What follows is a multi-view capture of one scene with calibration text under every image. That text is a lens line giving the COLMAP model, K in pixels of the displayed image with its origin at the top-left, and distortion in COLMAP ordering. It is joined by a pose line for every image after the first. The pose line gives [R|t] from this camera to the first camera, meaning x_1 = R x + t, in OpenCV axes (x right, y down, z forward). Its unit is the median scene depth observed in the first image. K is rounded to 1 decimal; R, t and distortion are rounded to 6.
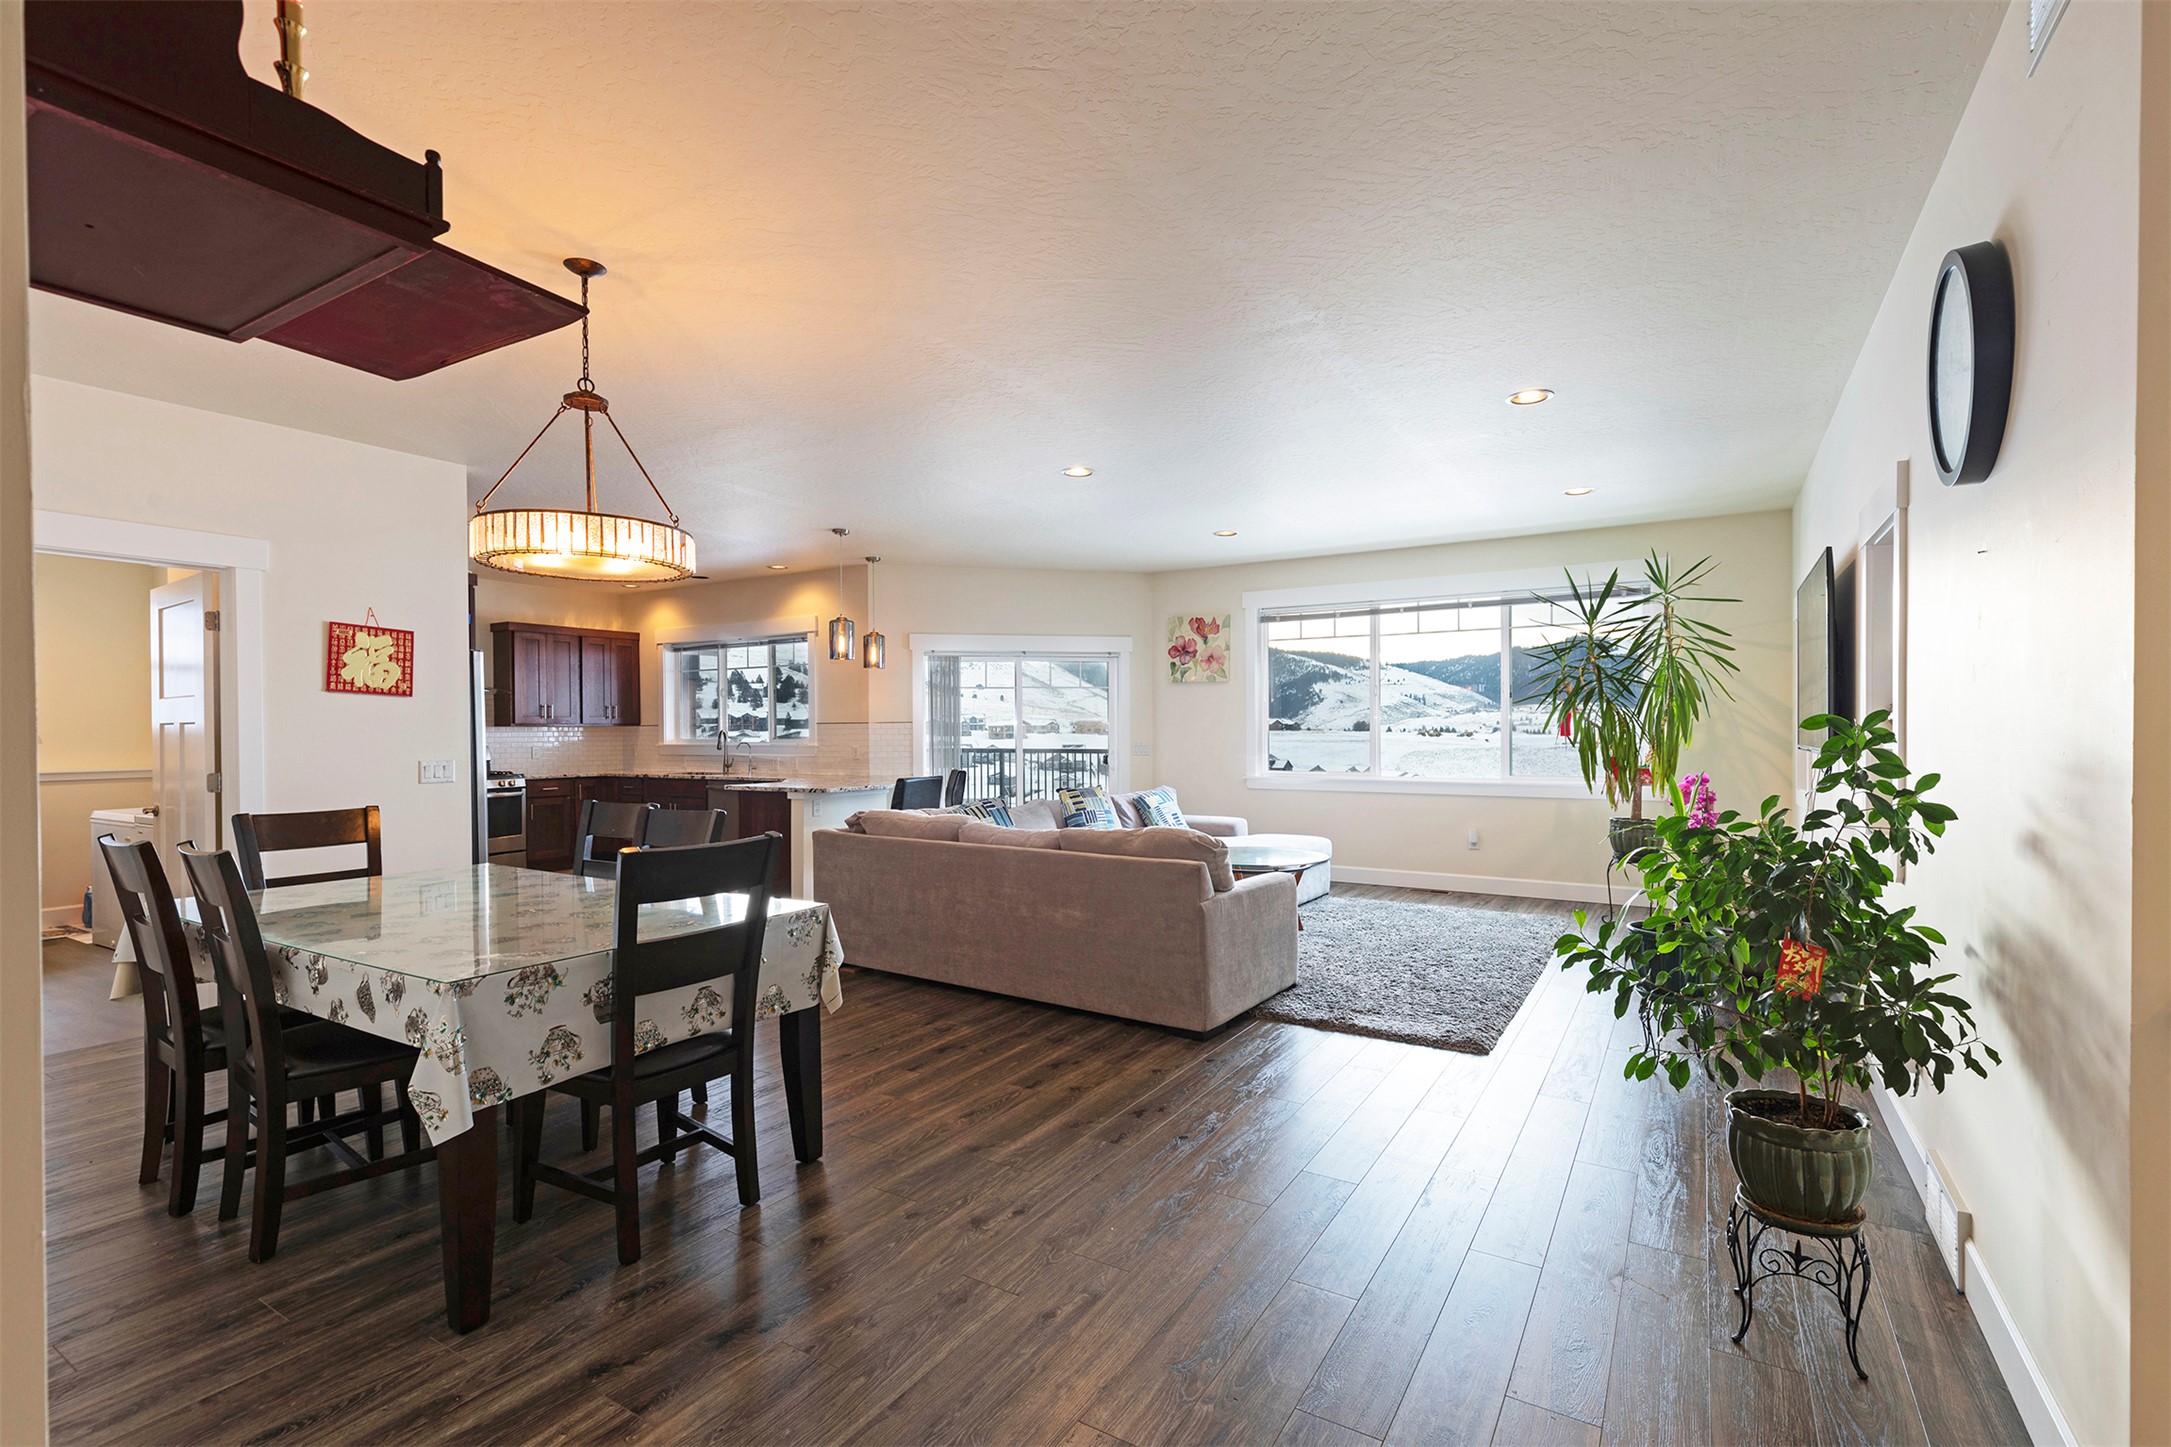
lens RADIAL K [[984.1, 0, 1092.0], [0, 984.1, 726.2], [0, 0, 1]] dist [0.015824, -0.005560]
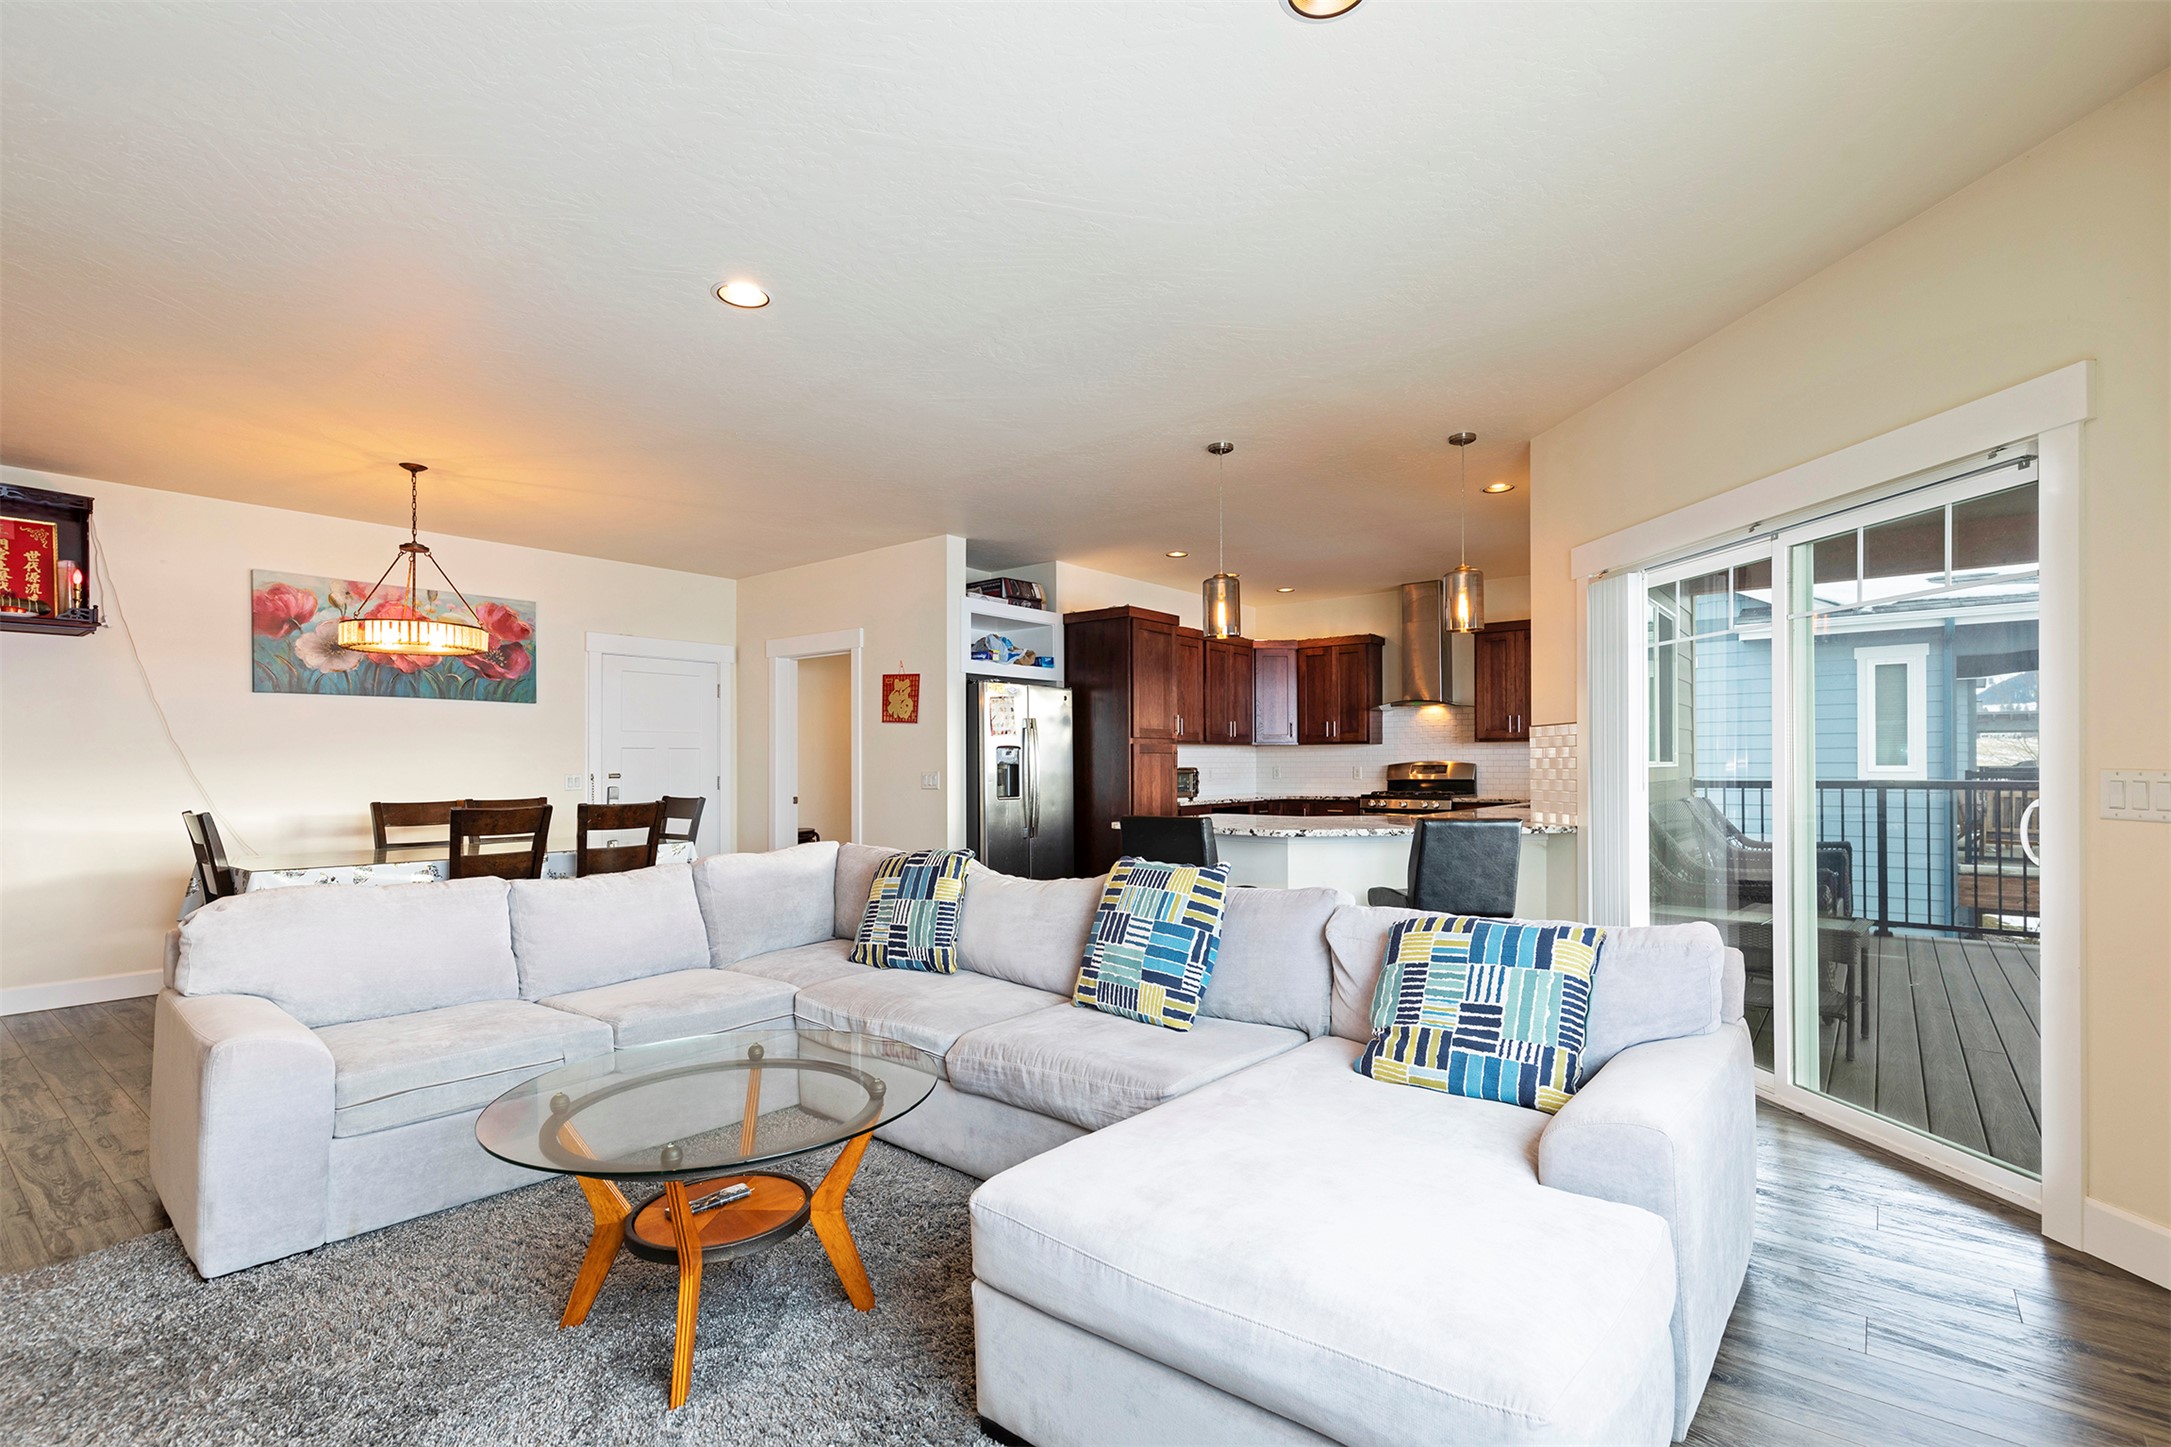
lens RADIAL K [[984.1, 0, 1087.3], [0, 984.1, 732.1], [0, 0, 1]] dist [0.015824, -0.005560]
pose [[-0.131237, -0.026705, -0.990991, 0.383083], [0.011436, 0.999530, -0.028450, 0.014511], [0.991285, -0.015067, -0.130870, 0.908324]]
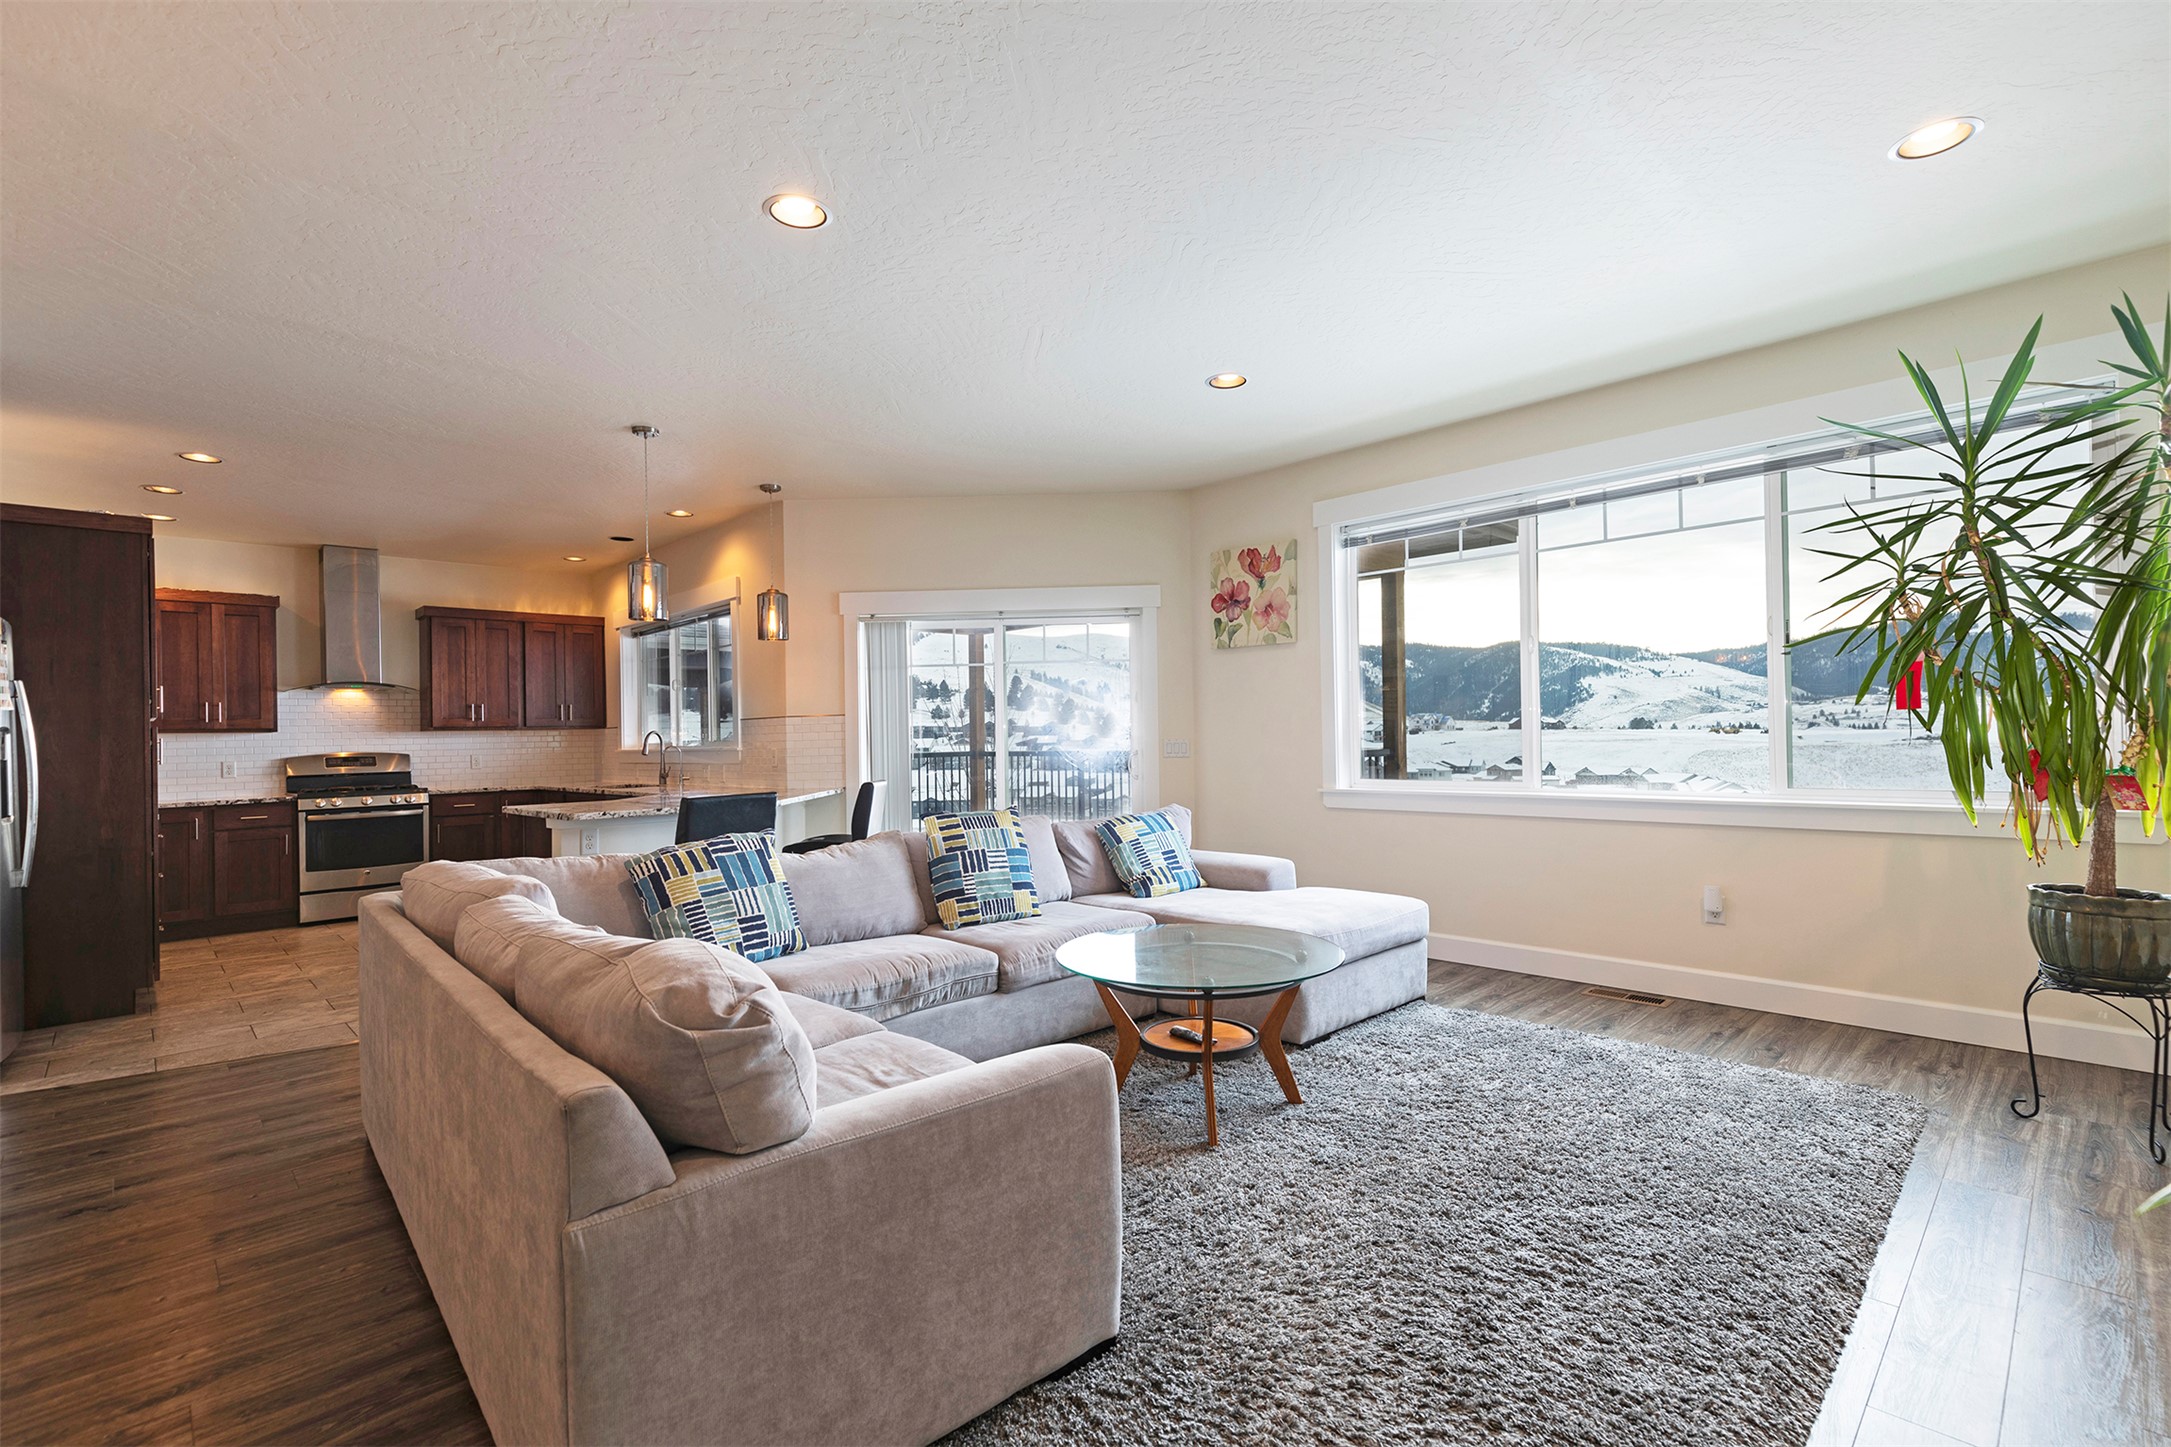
lens RADIAL K [[984.1, 0, 1086.9], [0, 984.1, 724.3], [0, 0, 1]] dist [0.015824, -0.005560]
pose [[0.970328, -0.018736, -0.241066, 0.180852], [0.017064, 0.999814, -0.009023, 0.013585], [0.241190, 0.004642, 0.970467, 0.378654]]
